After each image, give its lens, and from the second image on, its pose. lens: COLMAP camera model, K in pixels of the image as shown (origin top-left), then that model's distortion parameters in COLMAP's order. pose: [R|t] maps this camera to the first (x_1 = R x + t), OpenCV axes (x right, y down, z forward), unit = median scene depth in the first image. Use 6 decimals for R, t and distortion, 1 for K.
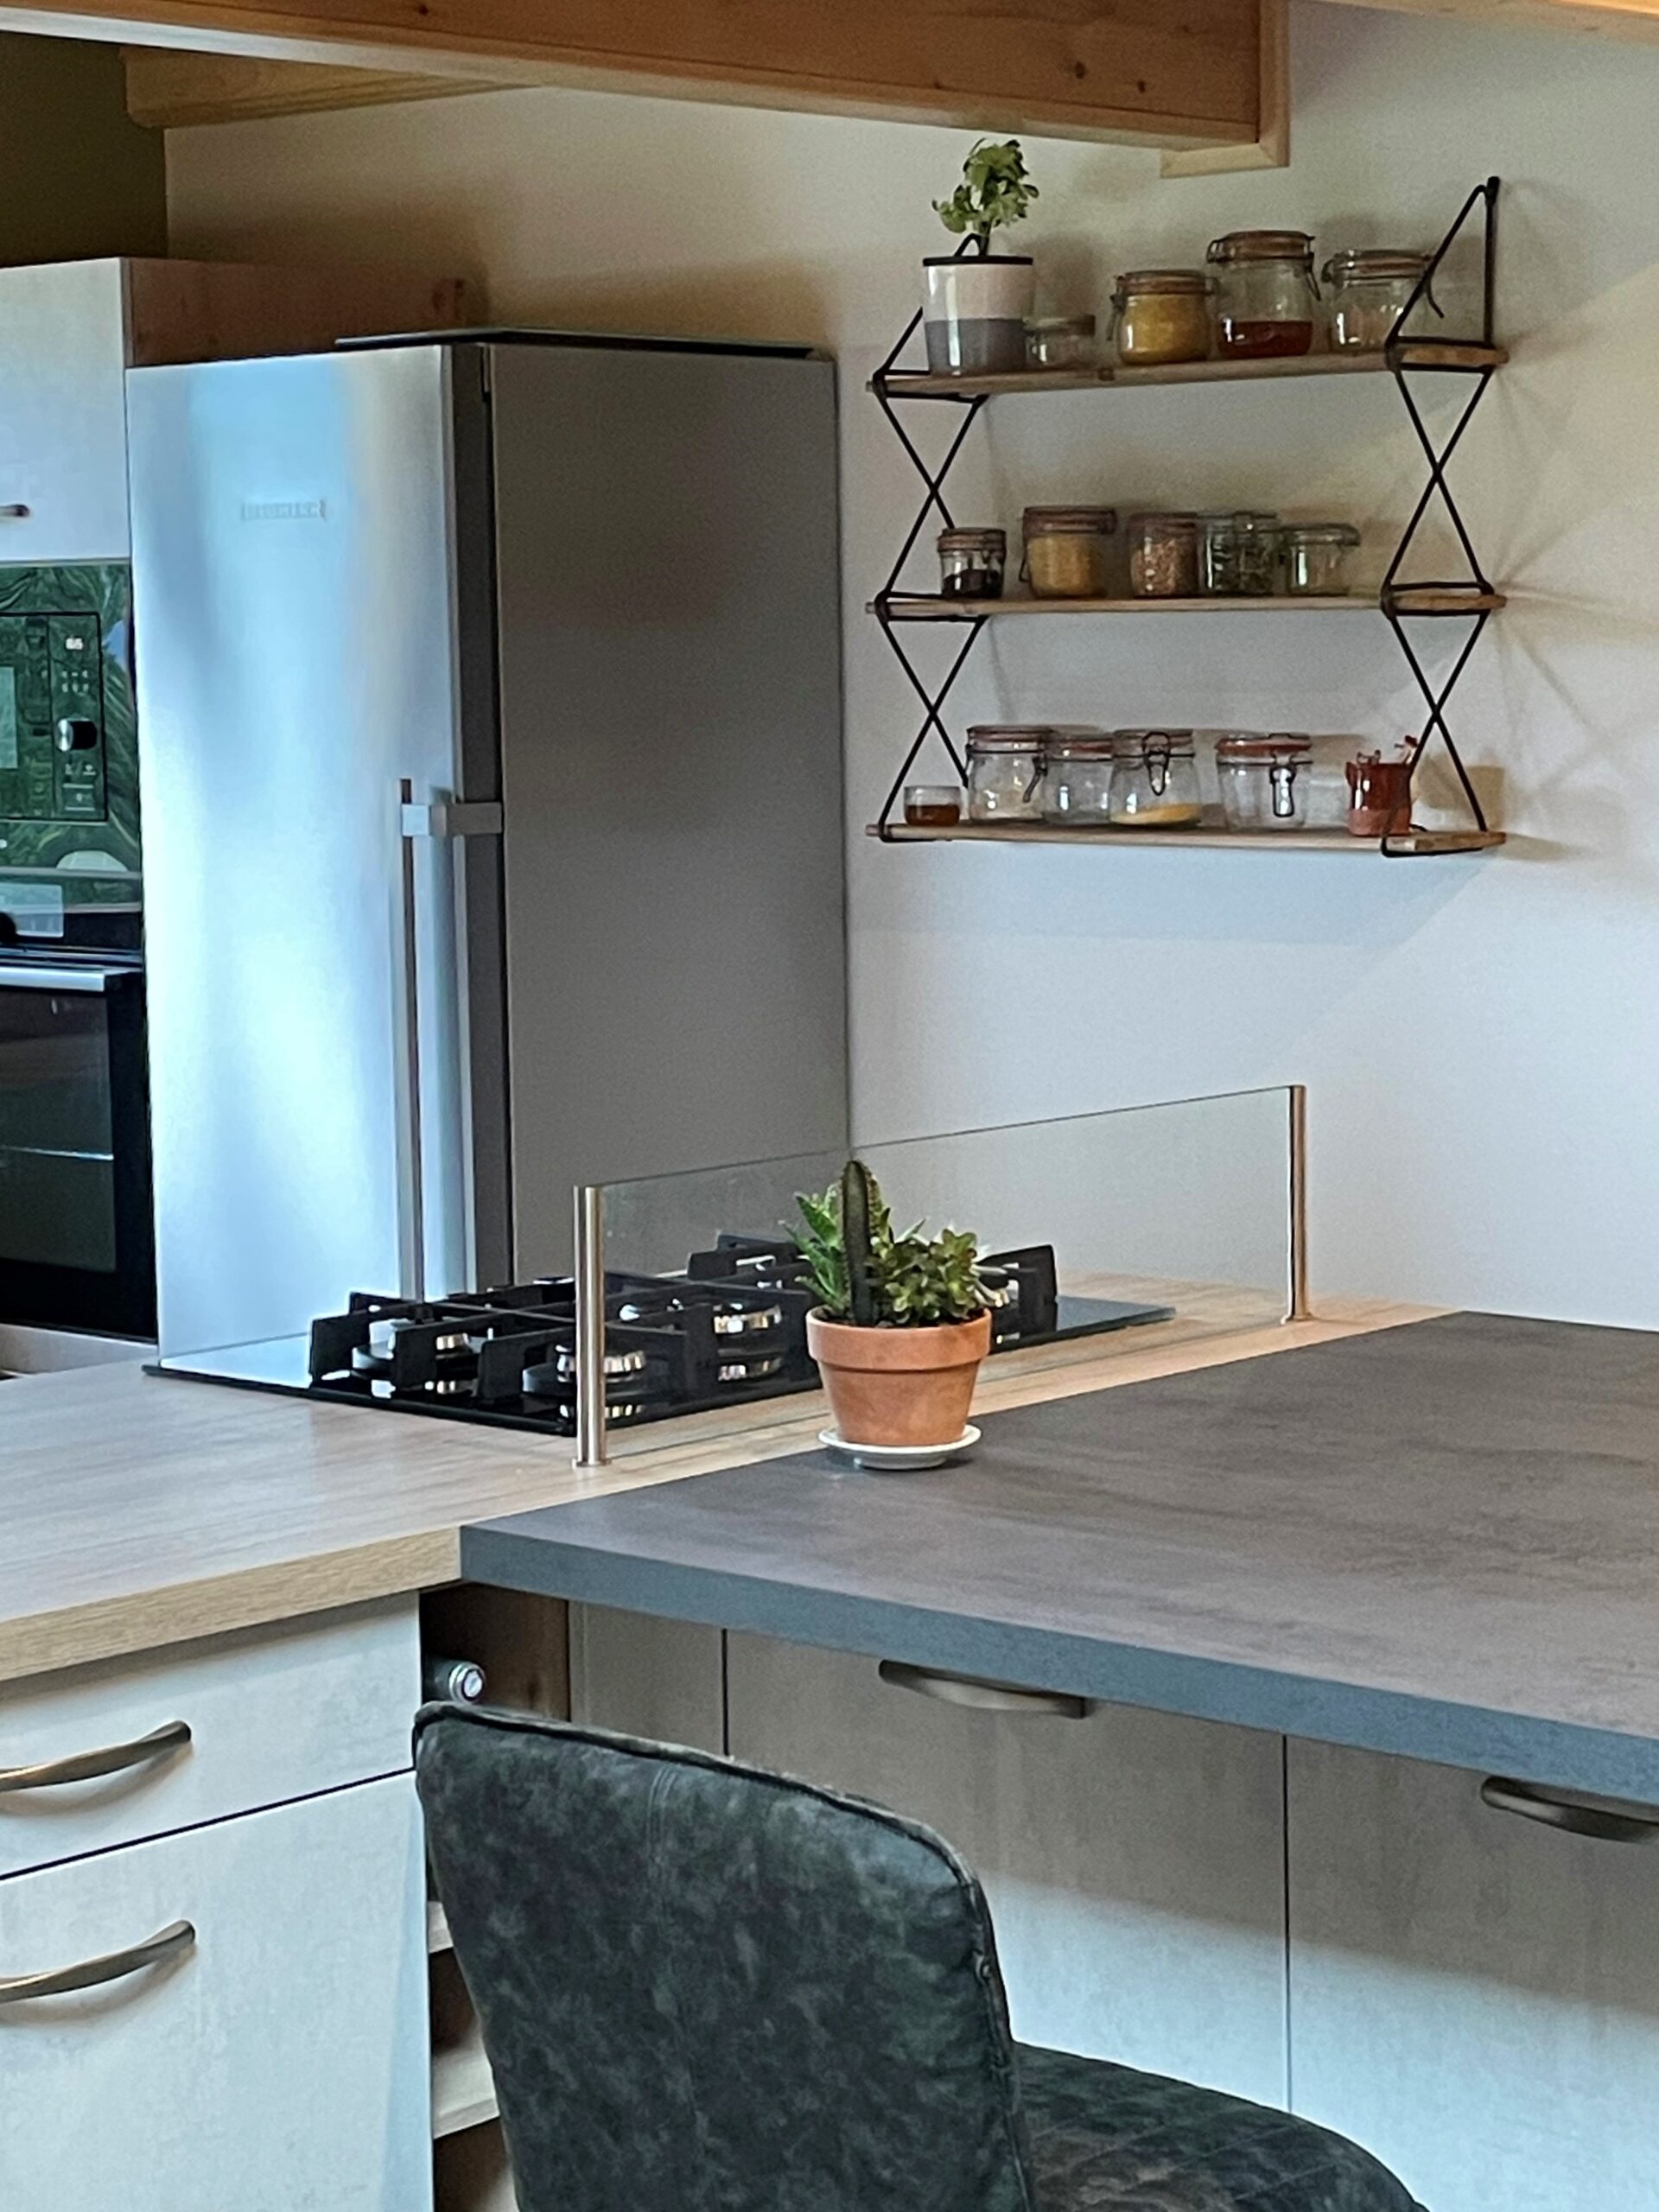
lens RADIAL K [[4581.4, 0, 829.5], [0, 4581.4, 1106.0], [0, 0, 1]] dist [0.029506, 0.462647]
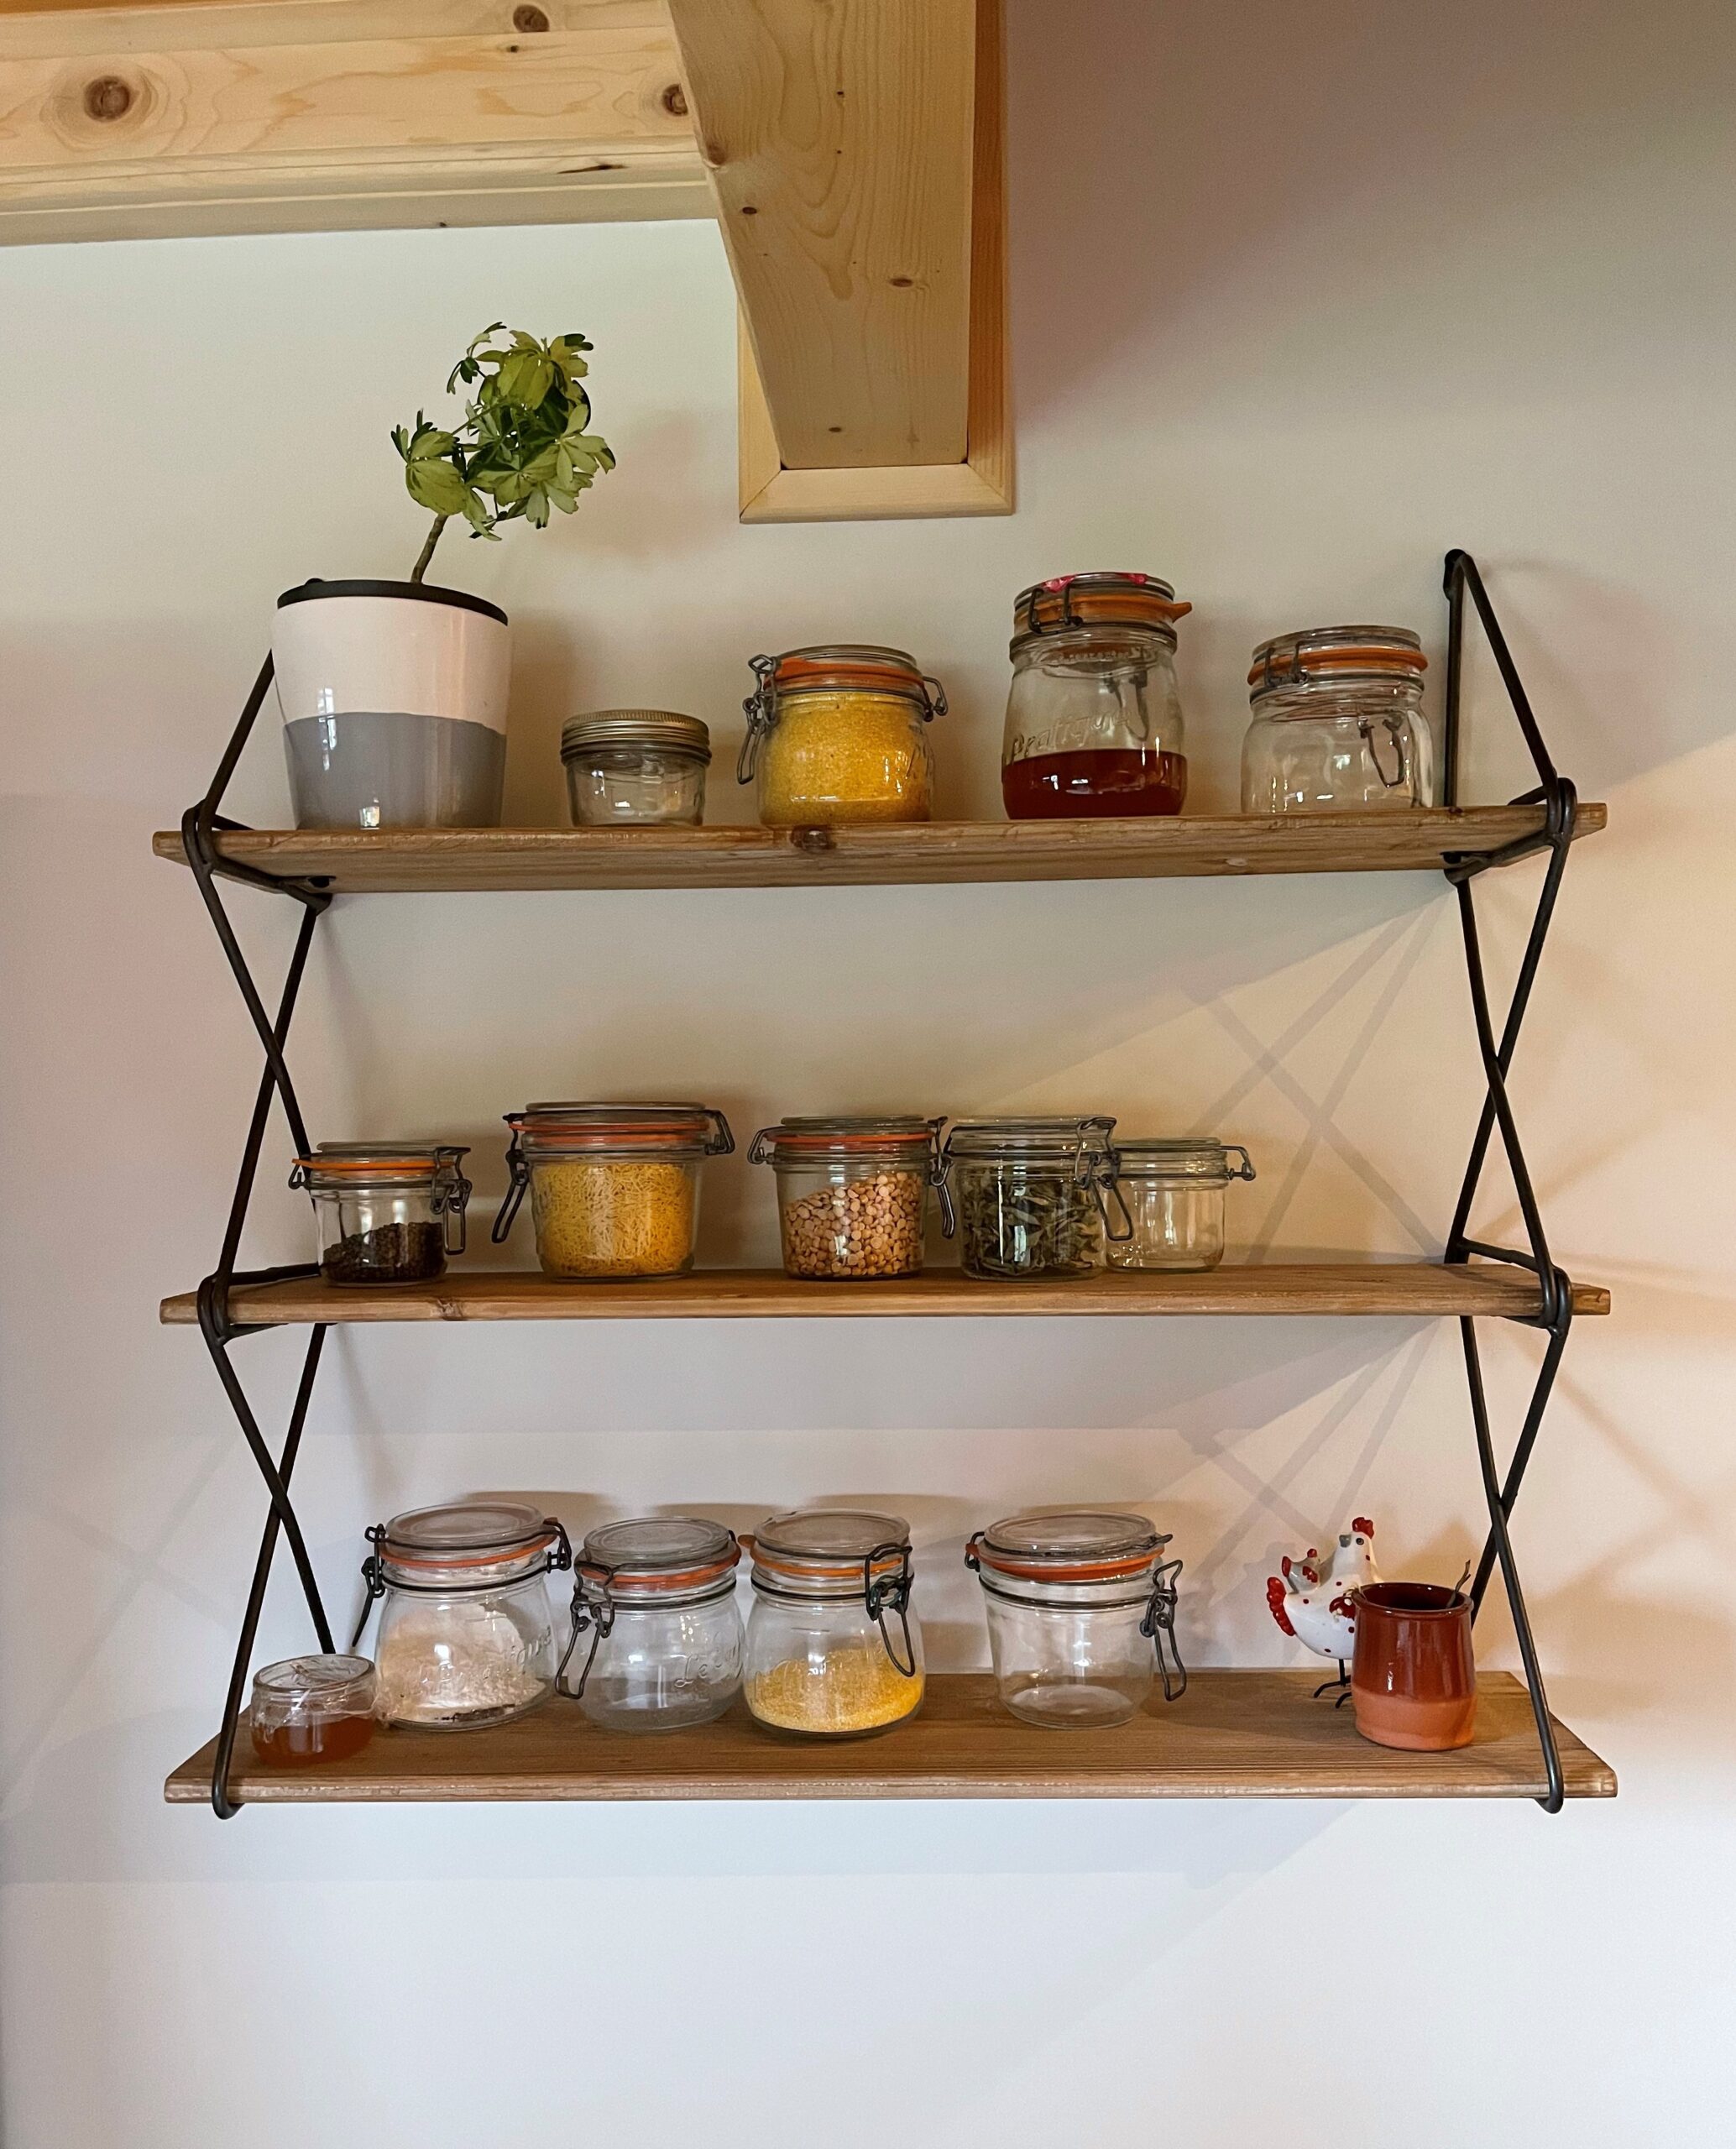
lens RADIAL K [[1693.8, 0, 868.4], [0, 1693.8, 1099.9], [0, 0, 1]] dist [0.031390, 0.000512]
pose [[0.779229, 0.004013, 0.626726, -0.046597], [0.069332, 0.993290, -0.092563, -0.114445], [-0.622893, 0.115580, 0.773722, 0.857210]]
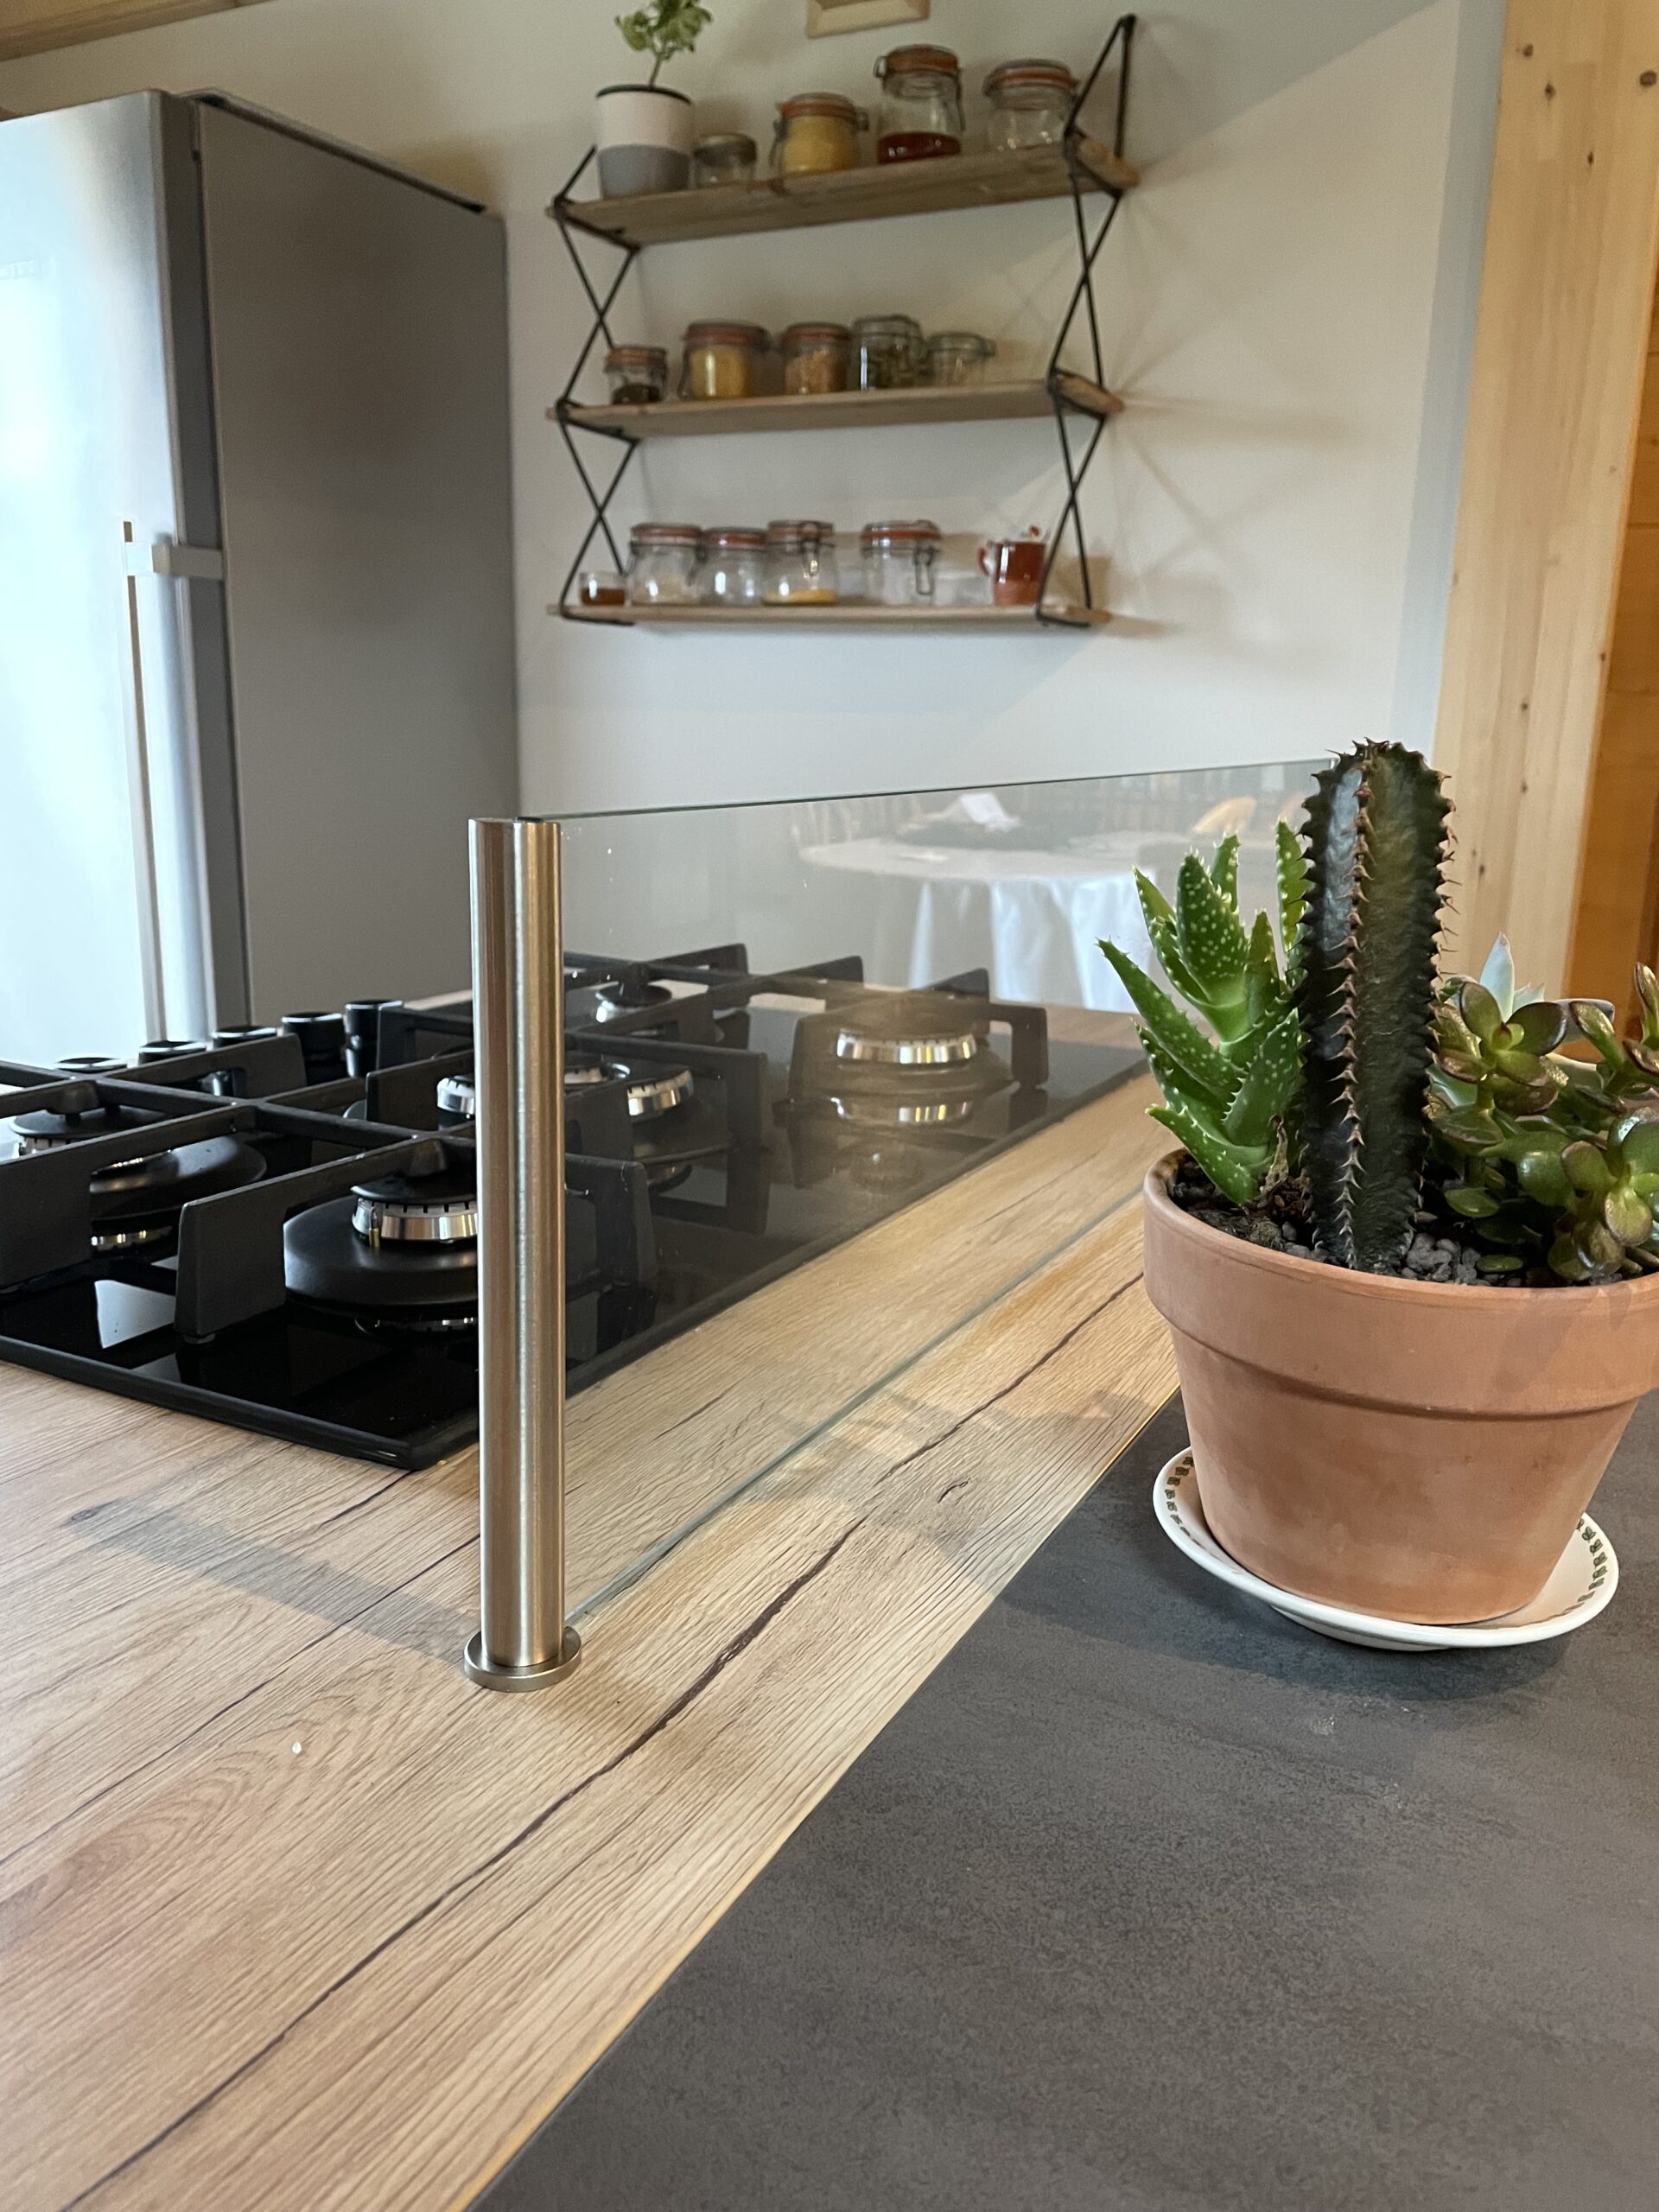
lens RADIAL K [[1703.7, 0, 829.5], [0, 1703.7, 1106.0], [0, 0, 1]] dist [0.057742, -0.107545]
pose [[0.966672, -0.020547, 0.255192, -0.039259], [-0.010717, 0.992653, 0.120520, 0.014409], [-0.255794, -0.119239, 0.959350, 0.561669]]
